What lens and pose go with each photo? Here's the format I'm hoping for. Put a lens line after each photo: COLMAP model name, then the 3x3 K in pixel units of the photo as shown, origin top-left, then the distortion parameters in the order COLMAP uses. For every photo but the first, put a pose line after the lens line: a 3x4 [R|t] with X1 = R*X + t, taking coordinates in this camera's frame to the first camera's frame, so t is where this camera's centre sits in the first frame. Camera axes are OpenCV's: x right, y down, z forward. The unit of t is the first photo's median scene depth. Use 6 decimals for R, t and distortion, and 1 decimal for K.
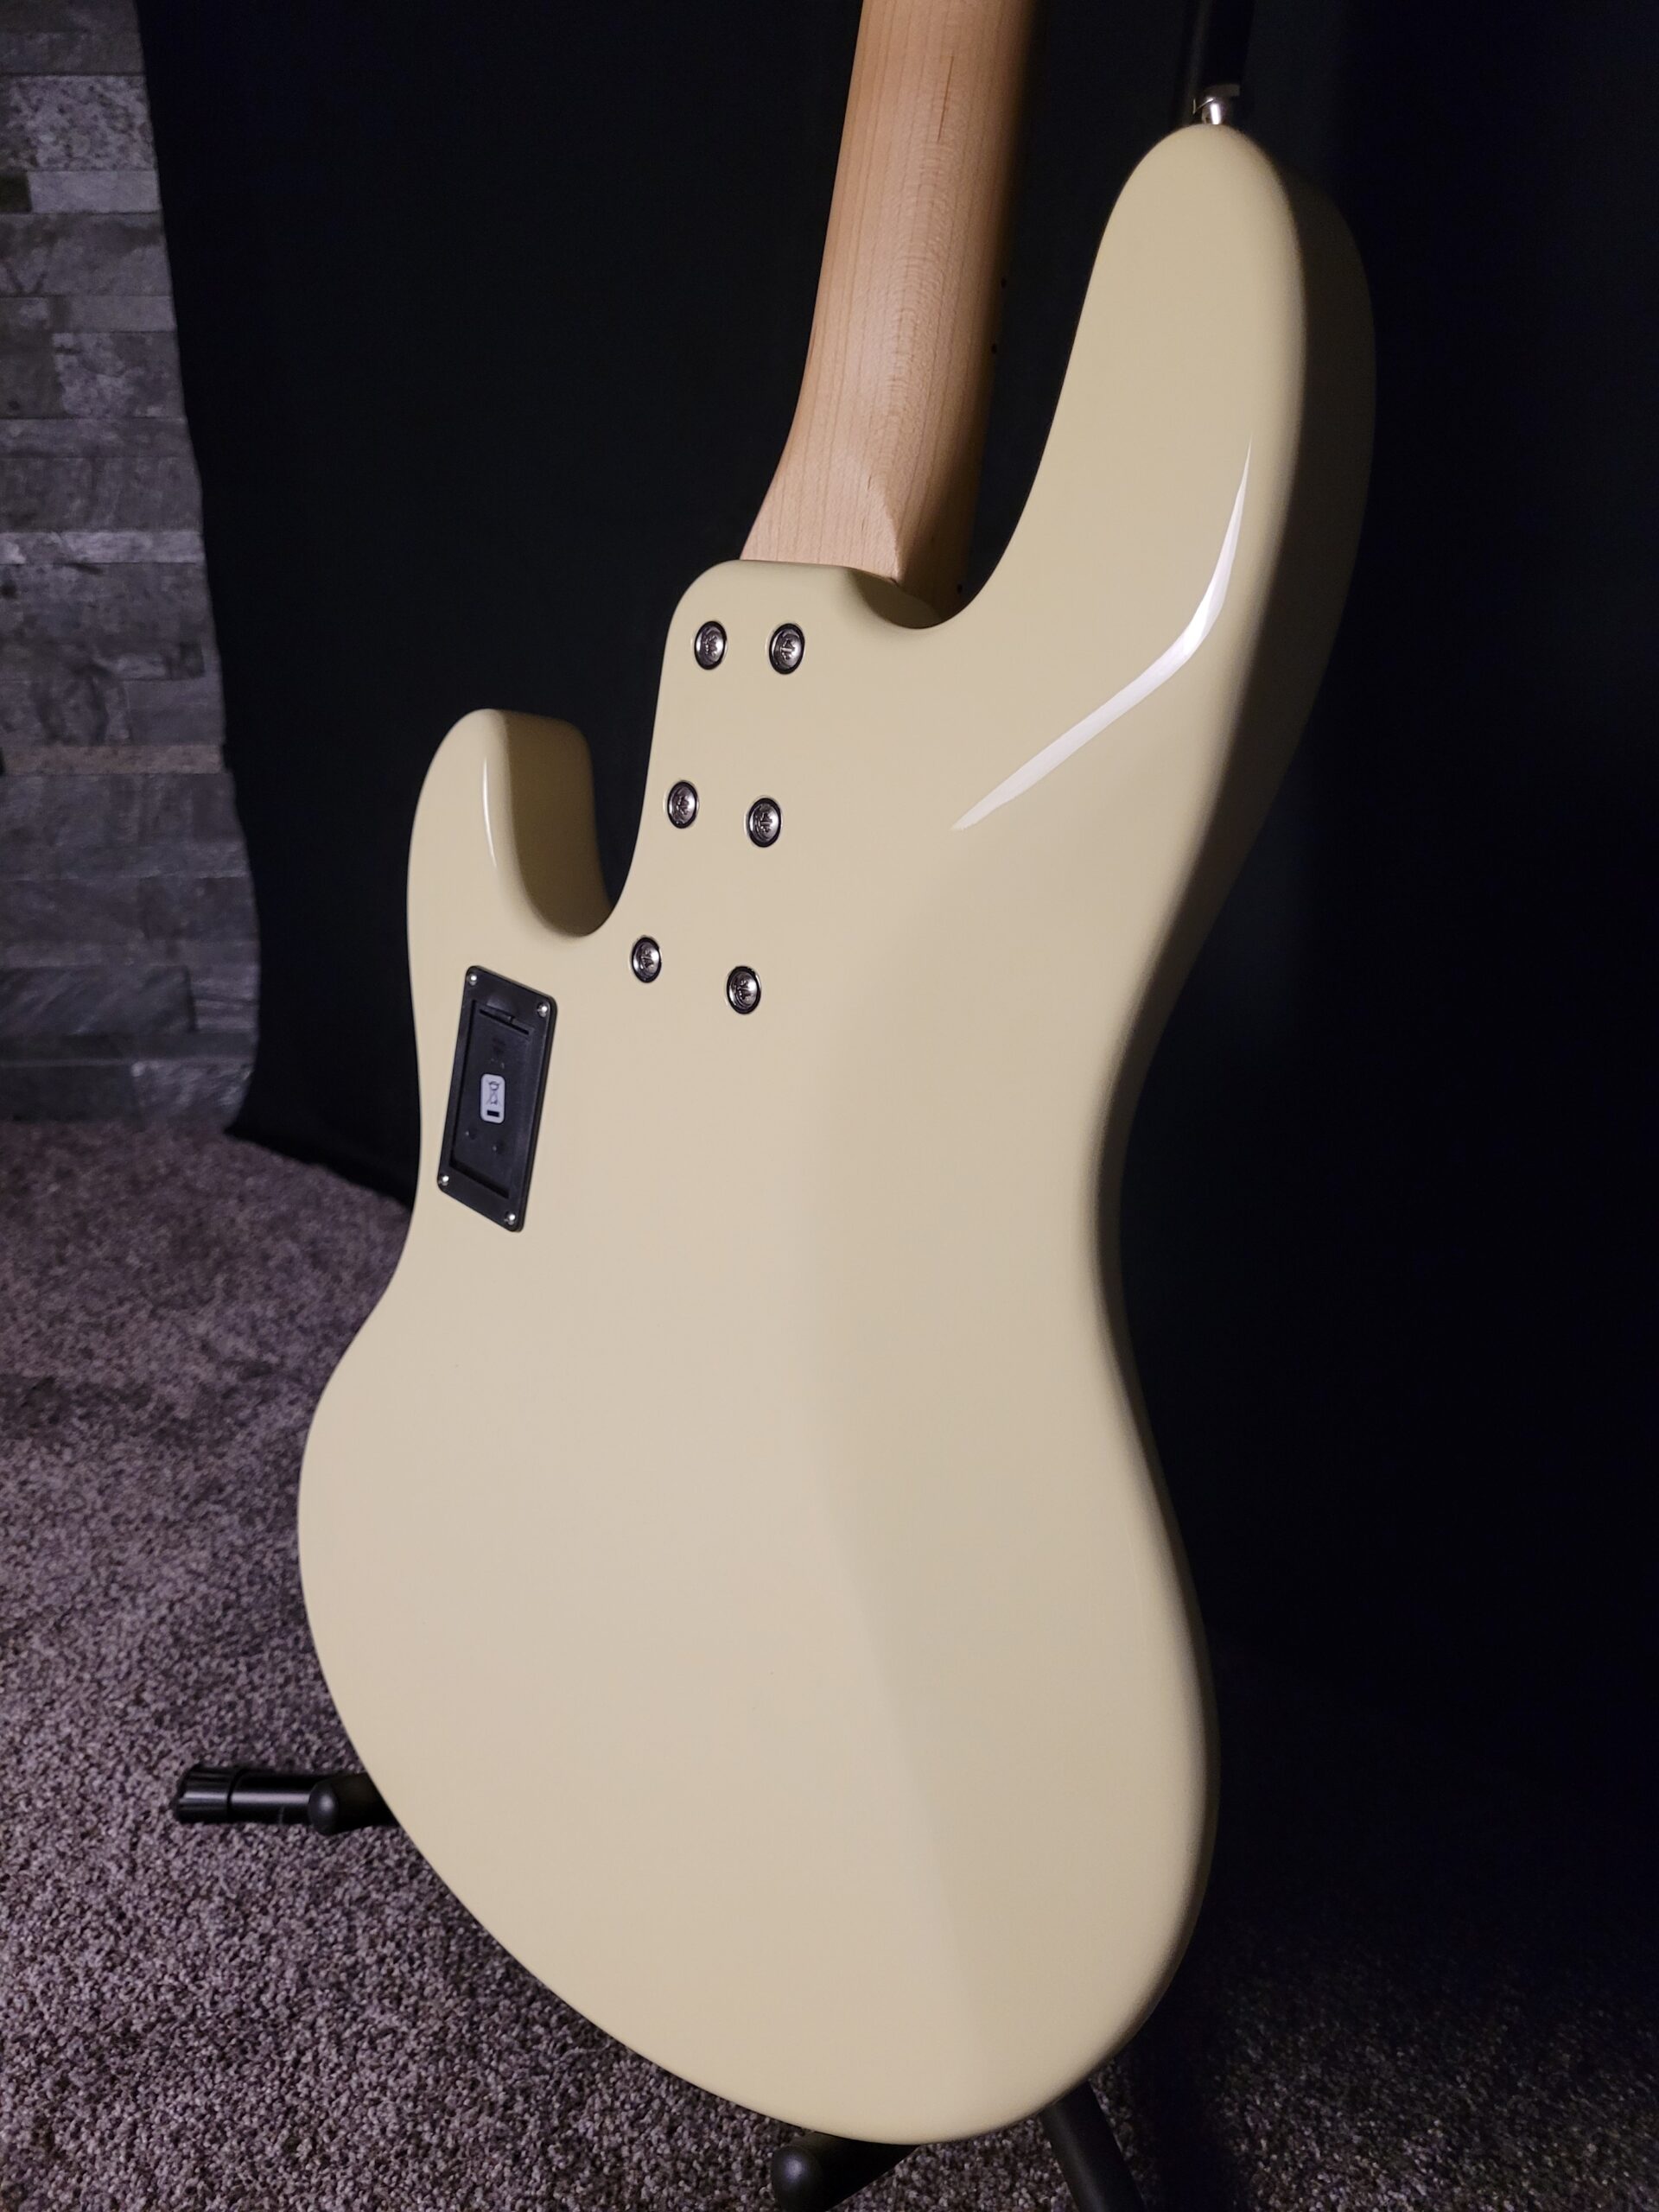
lens RADIAL K [[1722.8, 0, 815.6], [0, 1722.8, 1102.5], [0, 0, 1]] dist [0.020479, -0.020457]
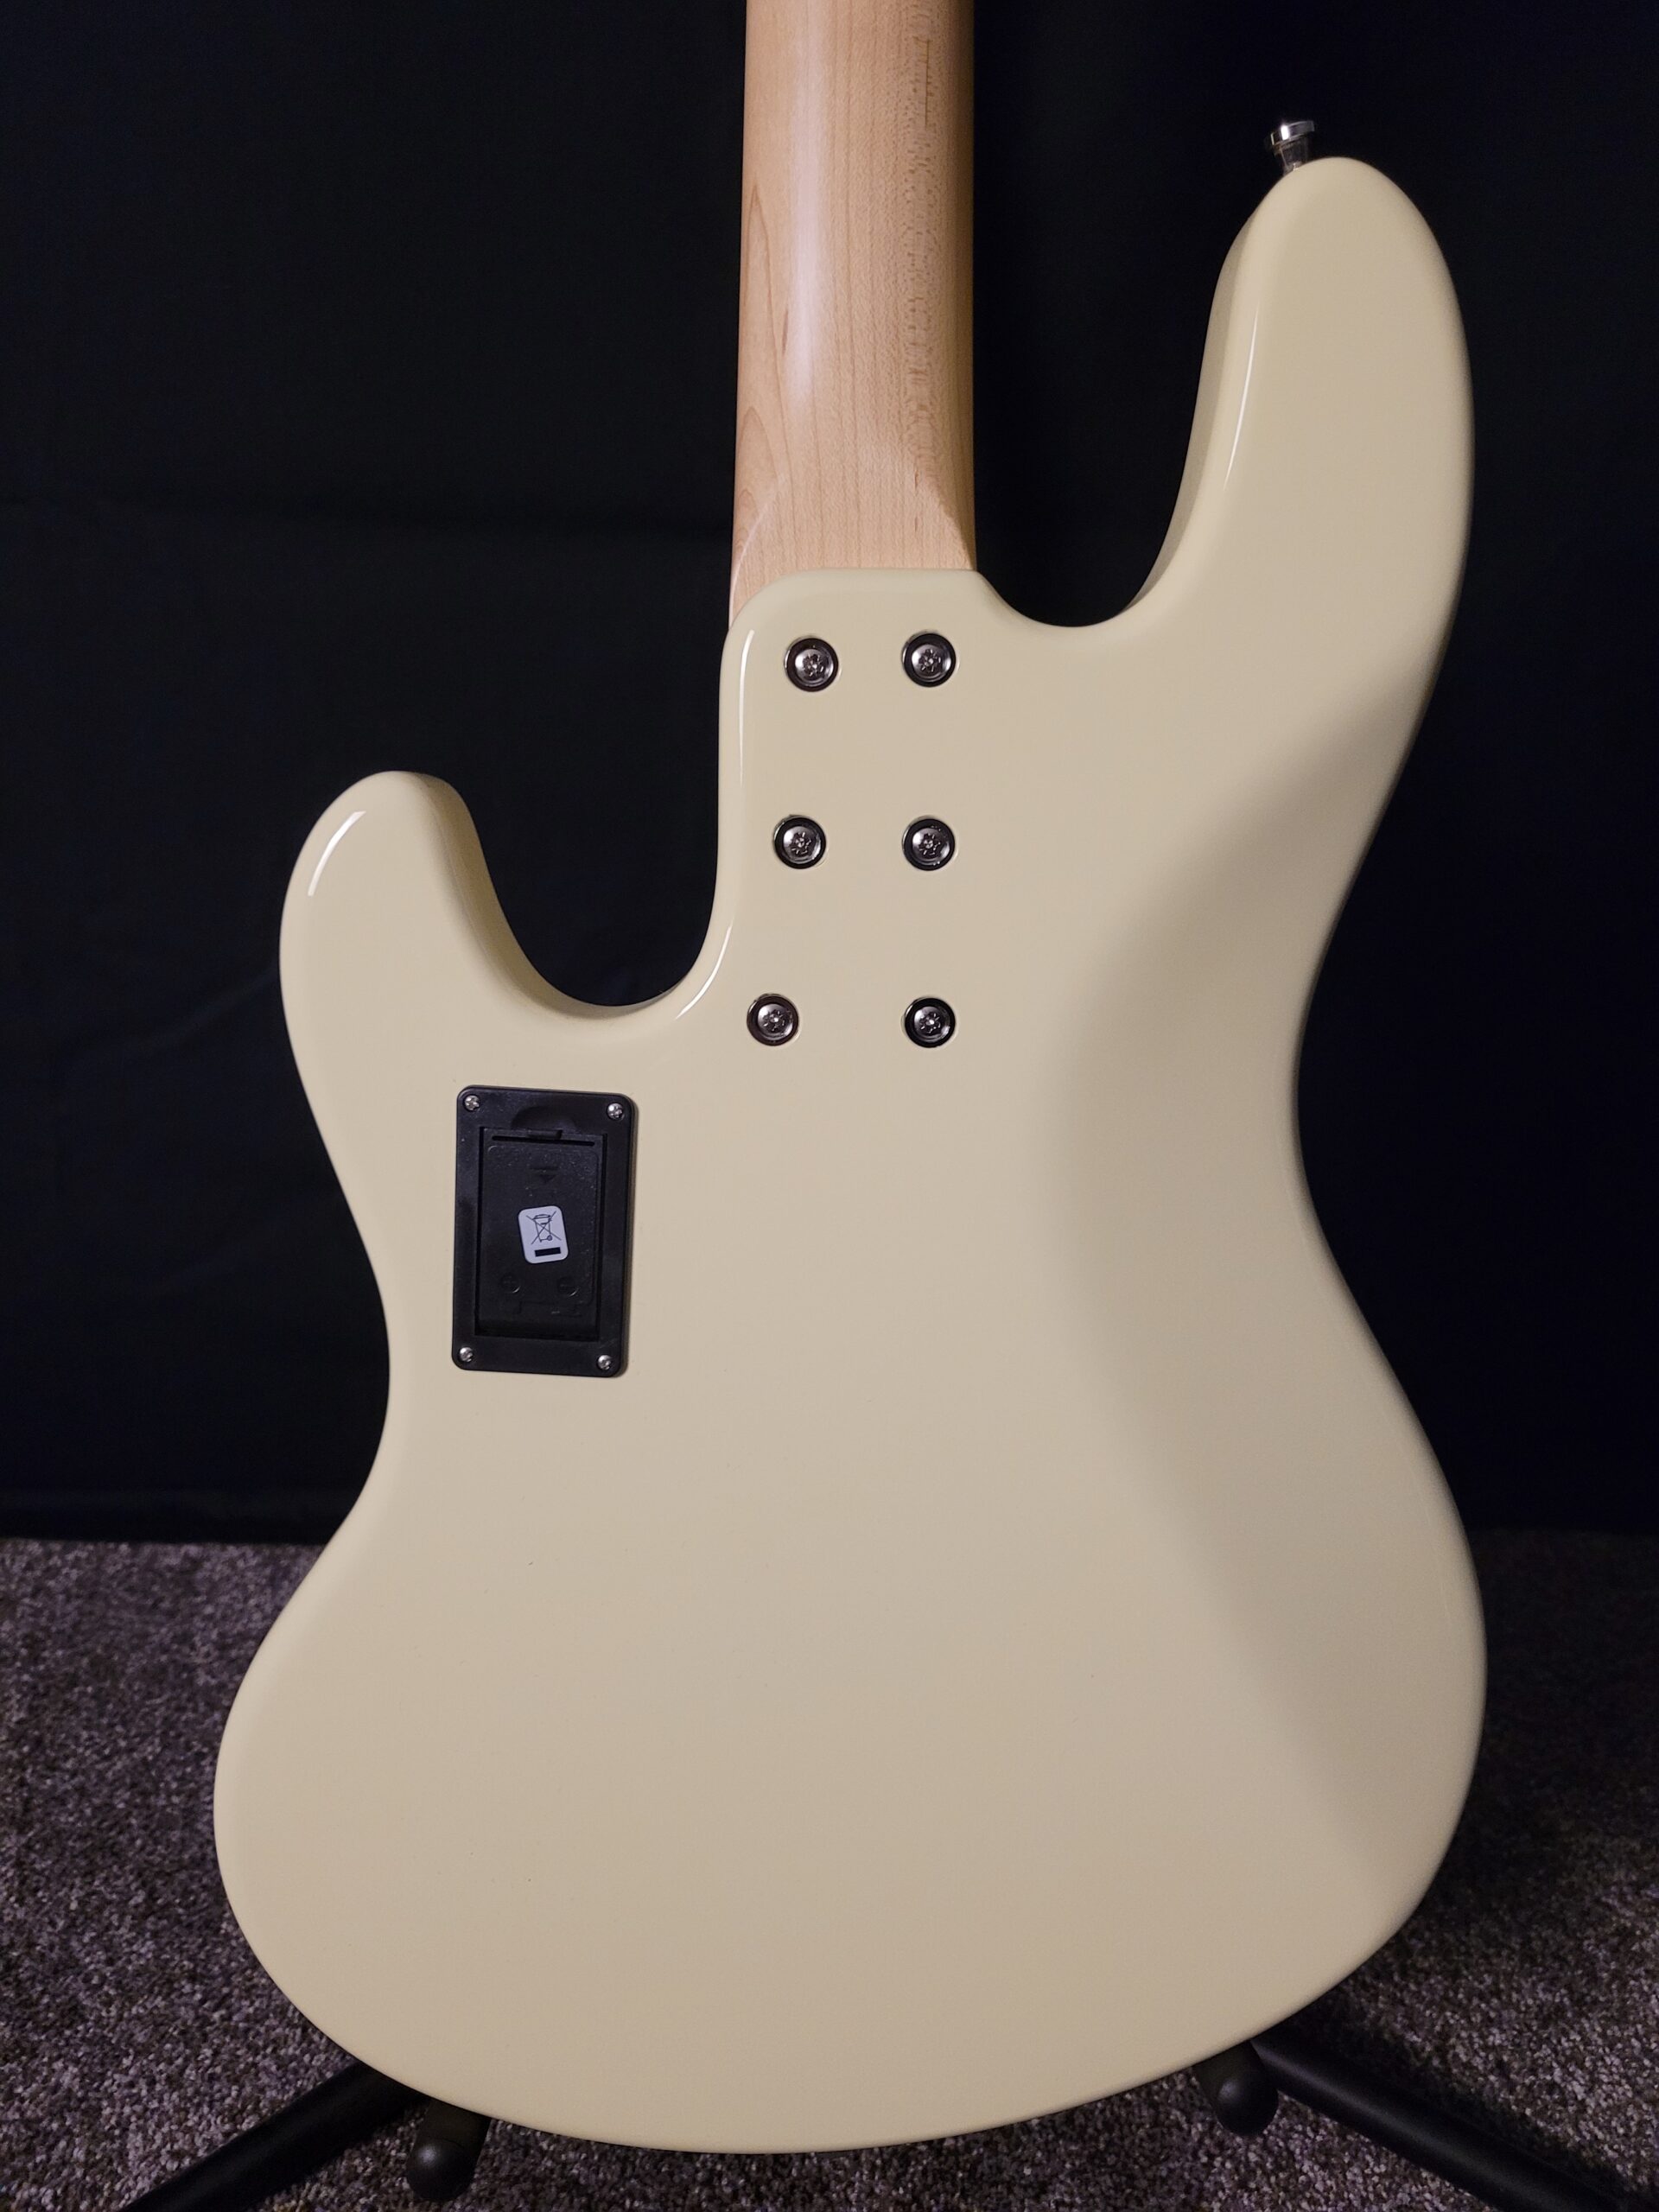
lens RADIAL K [[1722.8, 0, 845.4], [0, 1722.8, 1123.0], [0, 0, 1]] dist [0.020479, -0.020457]
pose [[0.713501, -0.265204, 0.648524, -0.456096], [0.243050, 0.961807, 0.125915, -0.092309], [-0.657148, 0.067784, 0.750708, 0.208400]]
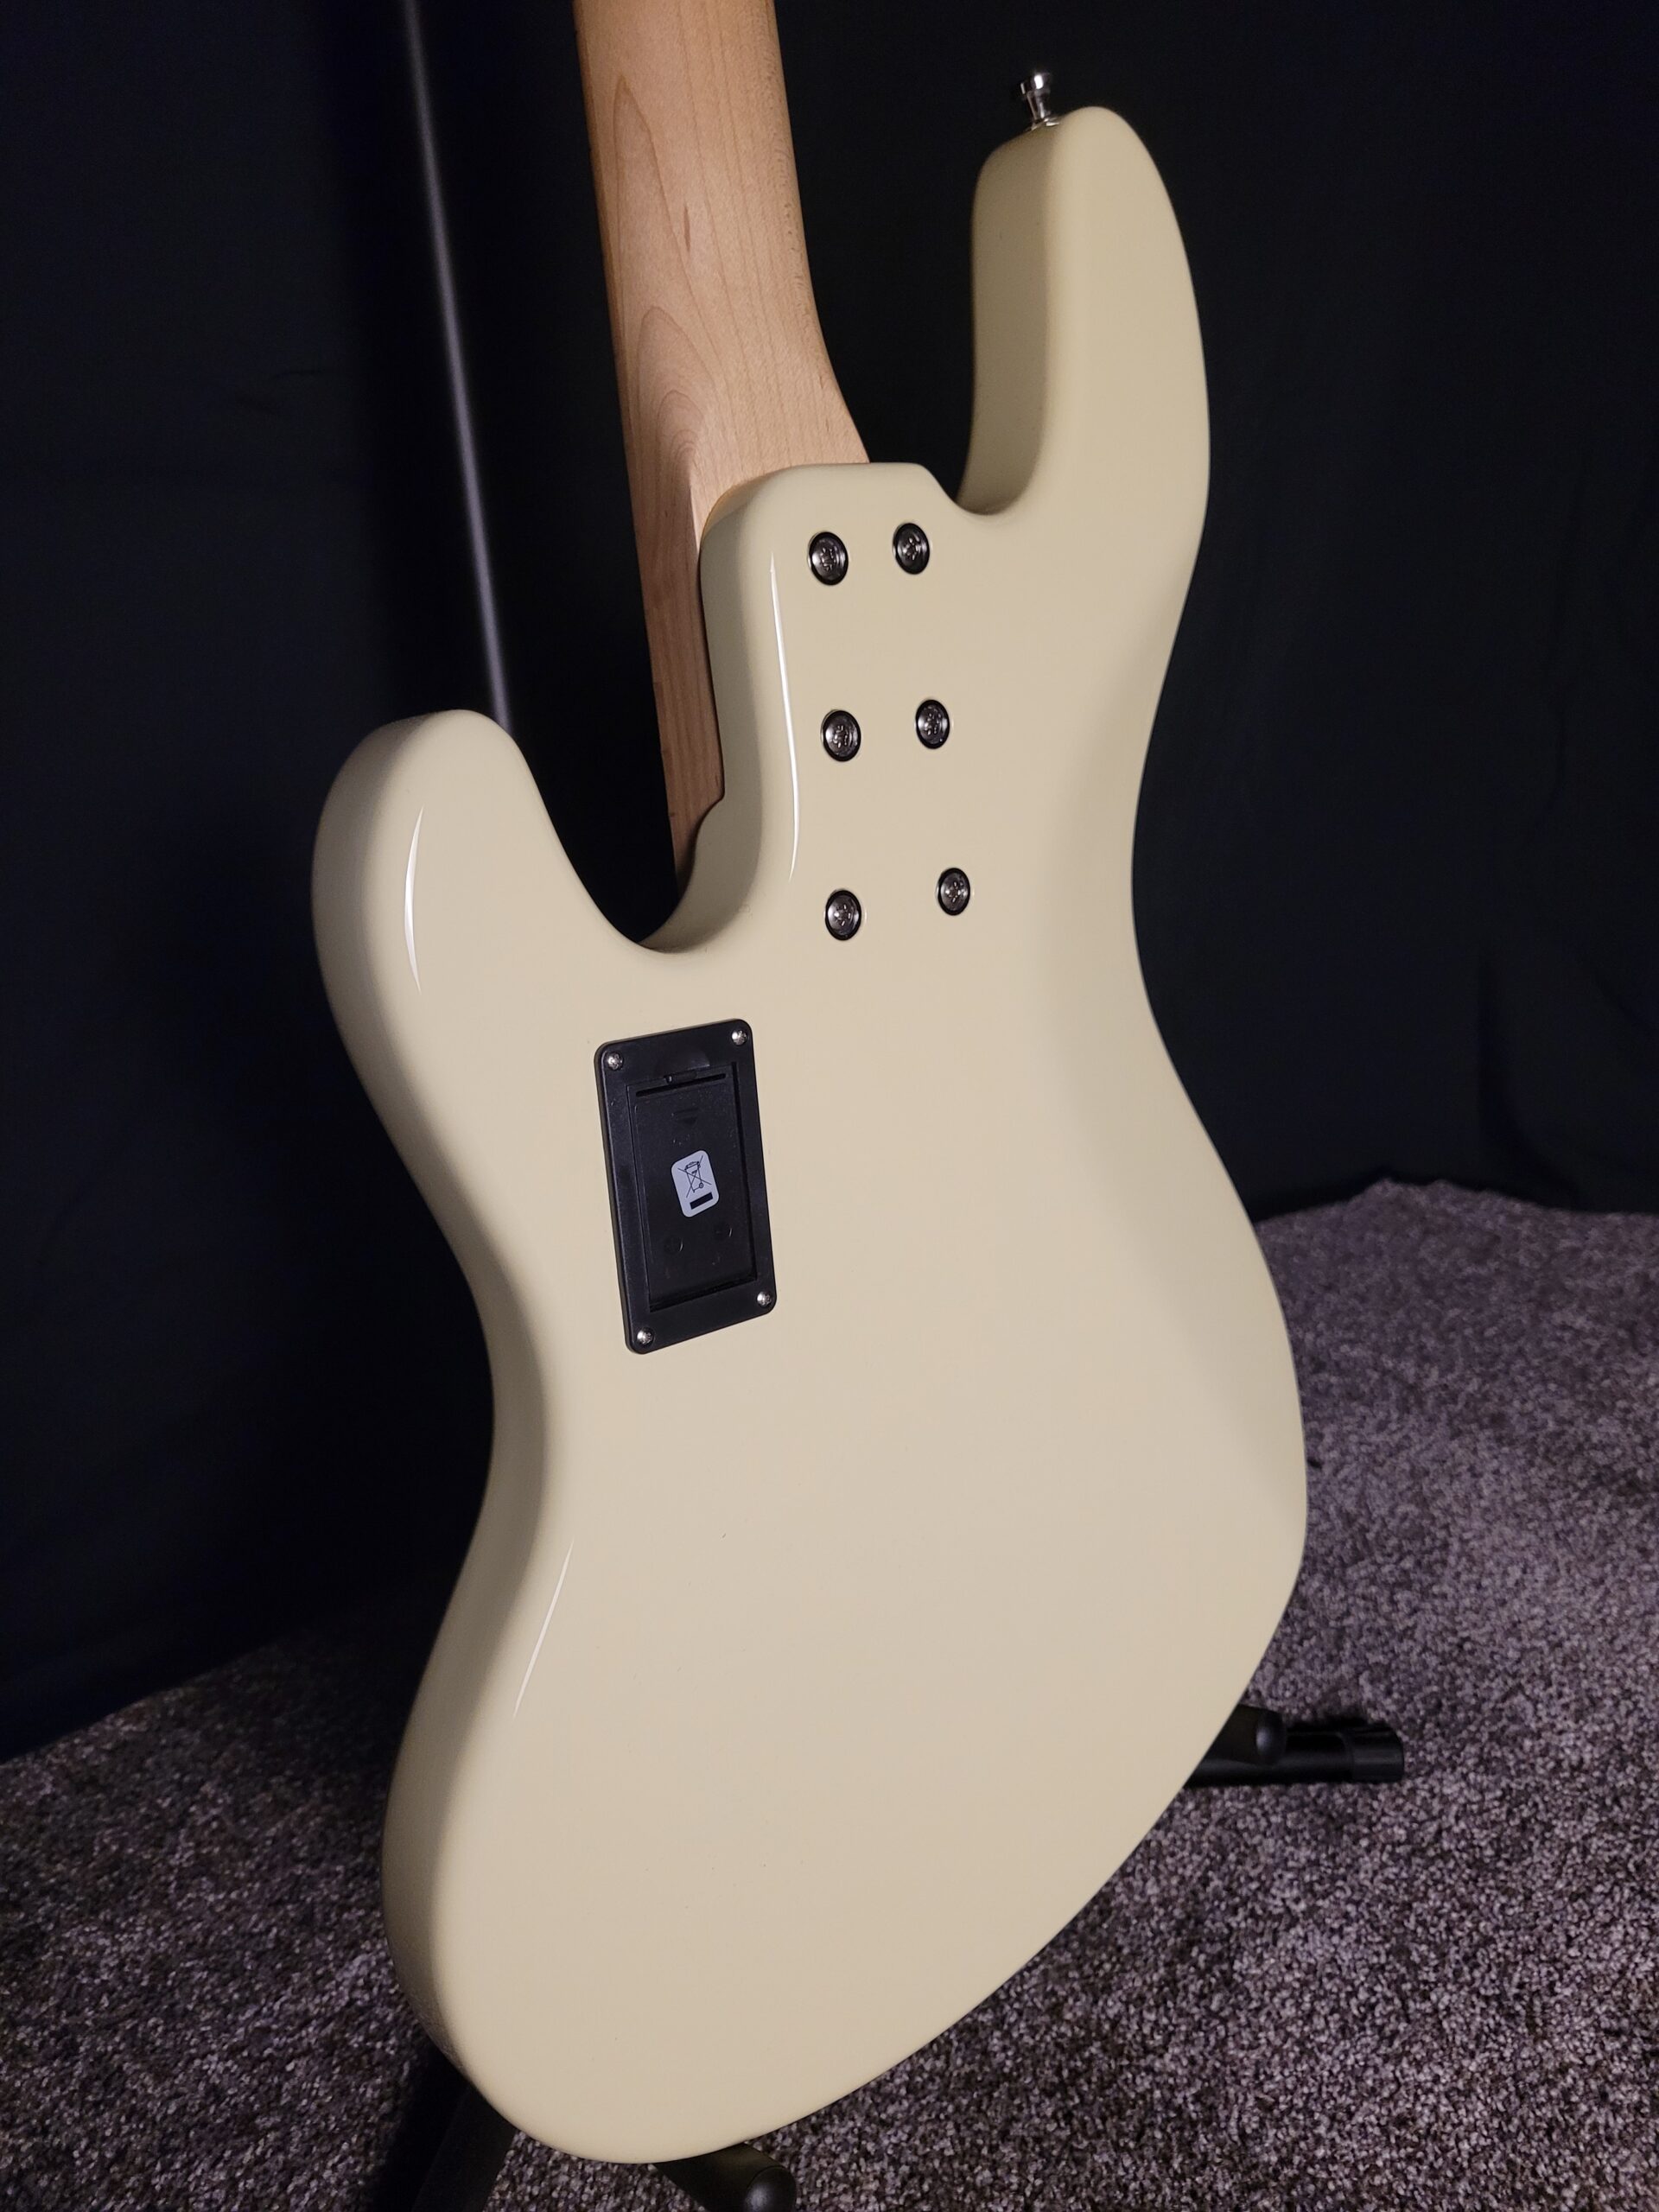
lens RADIAL K [[1722.8, 0, 817.6], [0, 1722.8, 1125.8], [0, 0, 1]] dist [0.020479, -0.020457]
pose [[0.090339, -0.376916, 0.921832, -0.669068], [0.347909, 0.879243, 0.325408, -0.194984], [-0.933166, 0.291317, 0.210562, 0.582835]]
